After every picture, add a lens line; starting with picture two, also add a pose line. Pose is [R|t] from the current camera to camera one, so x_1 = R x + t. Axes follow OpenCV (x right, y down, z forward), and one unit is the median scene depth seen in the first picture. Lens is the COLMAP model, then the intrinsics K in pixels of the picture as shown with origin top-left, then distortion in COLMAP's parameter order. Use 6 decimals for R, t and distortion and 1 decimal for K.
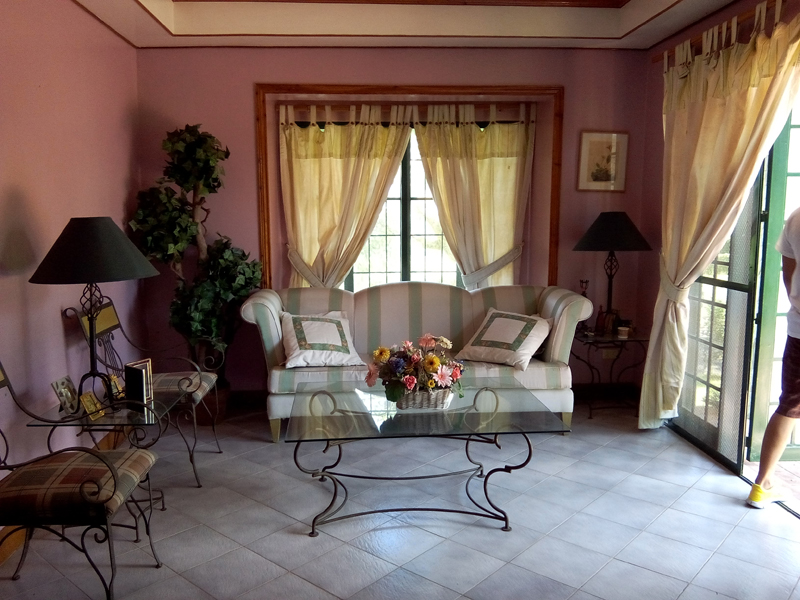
lens RADIAL K [[680.3, 0, 399.6], [0, 680.3, 318.7], [0, 0, 1]] dist [0.014464, -0.014529]
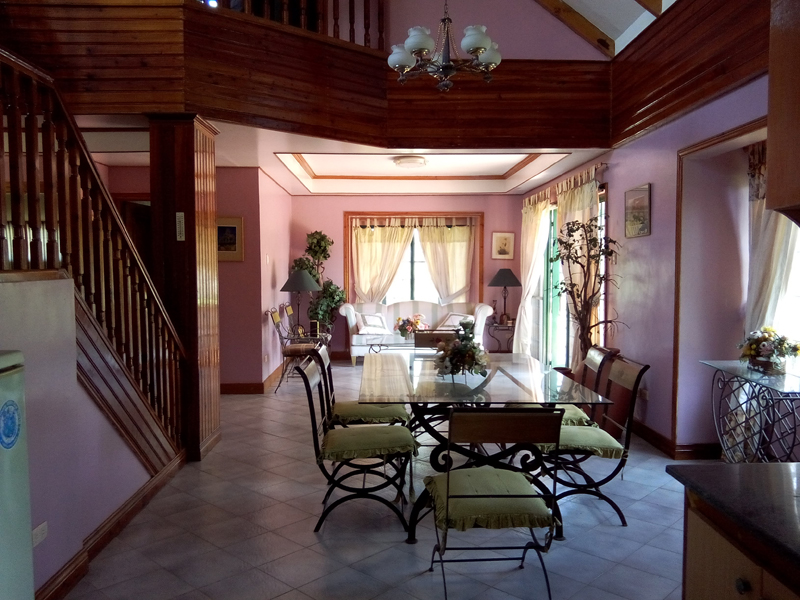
lens RADIAL K [[680.3, 0, 399.5], [0, 680.3, 301.5], [0, 0, 1]] dist [0.014464, -0.014529]
pose [[0.999461, 0.003809, -0.032608, 0.041846], [-0.007113, 0.994777, -0.101821, 0.168120], [0.032049, 0.101998, 0.994268, -1.138405]]
